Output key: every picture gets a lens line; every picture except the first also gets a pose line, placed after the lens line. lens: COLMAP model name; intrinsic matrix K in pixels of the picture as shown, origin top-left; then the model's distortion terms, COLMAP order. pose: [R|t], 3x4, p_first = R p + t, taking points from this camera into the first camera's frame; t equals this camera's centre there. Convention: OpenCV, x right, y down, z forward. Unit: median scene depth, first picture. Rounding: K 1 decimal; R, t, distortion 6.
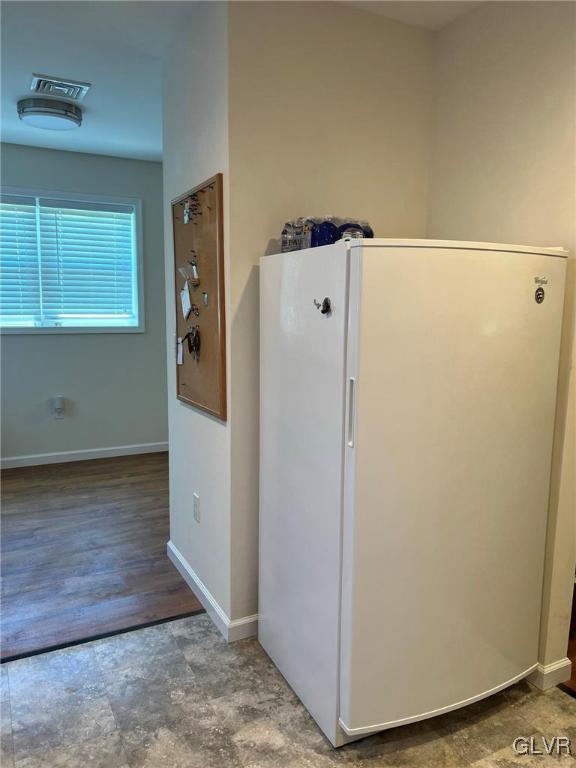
lens RADIAL K [[573.8, 0, 288.1], [0, 573.8, 383.9], [0, 0, 1]] dist [0.052688, -0.058804]
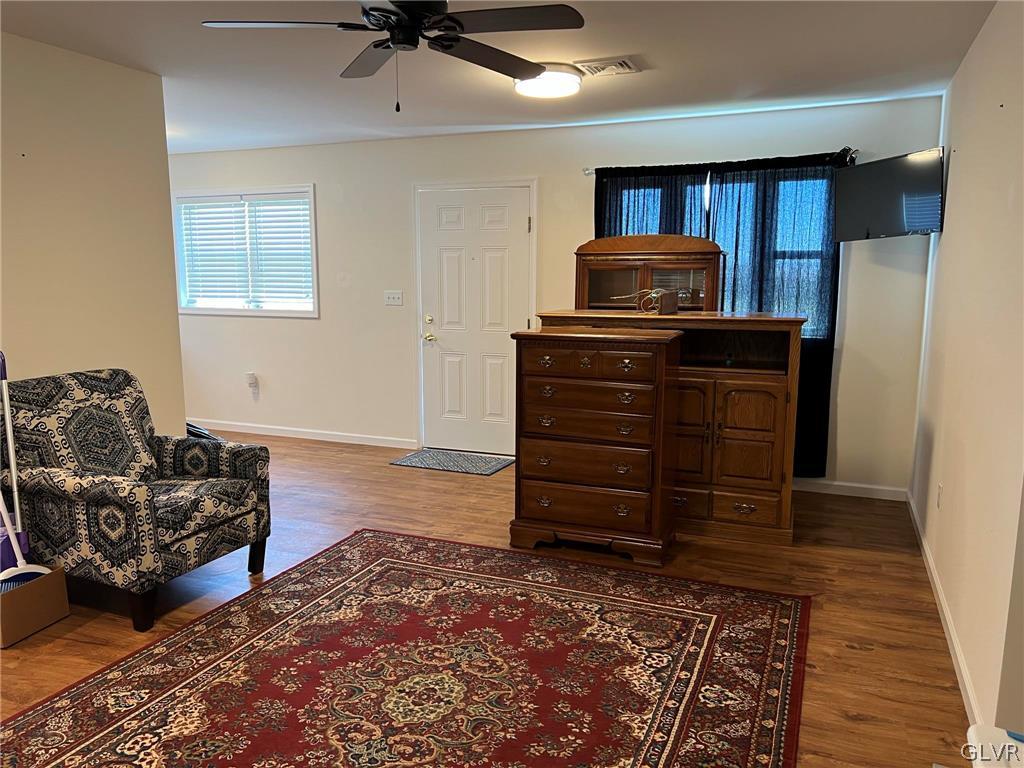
lens RADIAL K [[765.0, 0, 511.5], [0, 765.0, 384.8], [0, 0, 1]] dist [0.052688, -0.058804]
pose [[0.647873, 0.102505, -0.754820, 1.032290], [-0.101613, 0.993679, 0.047726, -0.077040], [0.754941, 0.045779, 0.654193, 0.423821]]
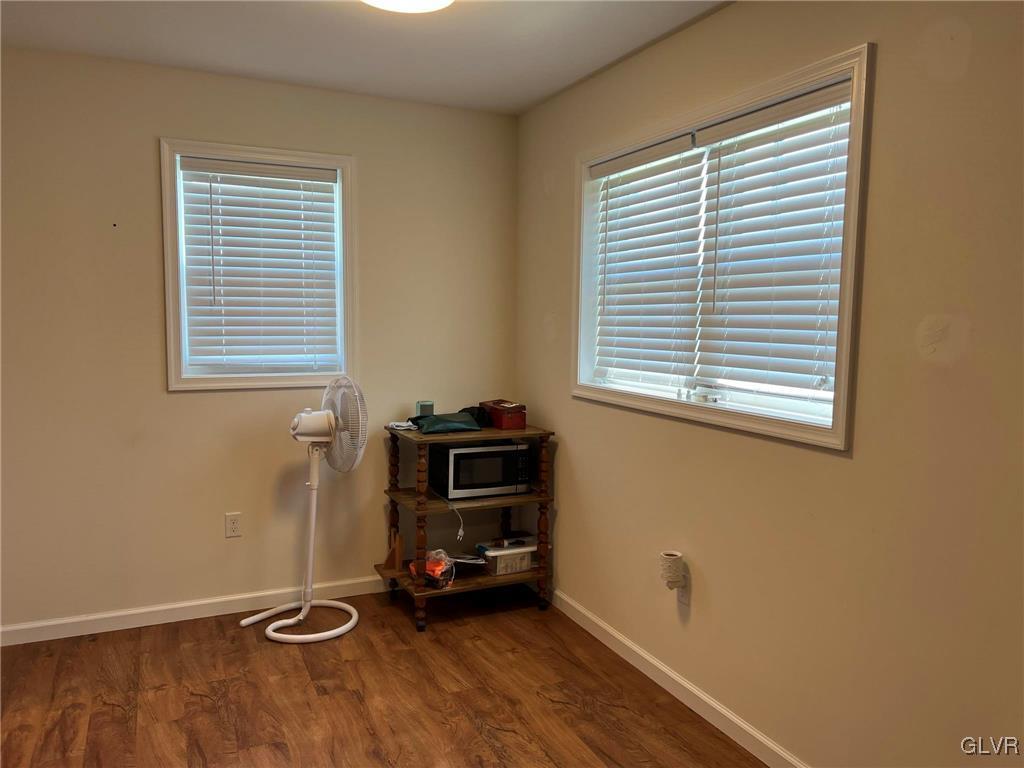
lens RADIAL K [[765.0, 0, 512.4], [0, 765.0, 382.8], [0, 0, 1]] dist [0.052688, -0.058804]
pose [[-0.037422, 0.070405, -0.996816, 0.207558], [-0.156600, 0.984777, 0.075434, -0.138872], [0.986953, 0.158924, -0.025827, 0.872625]]
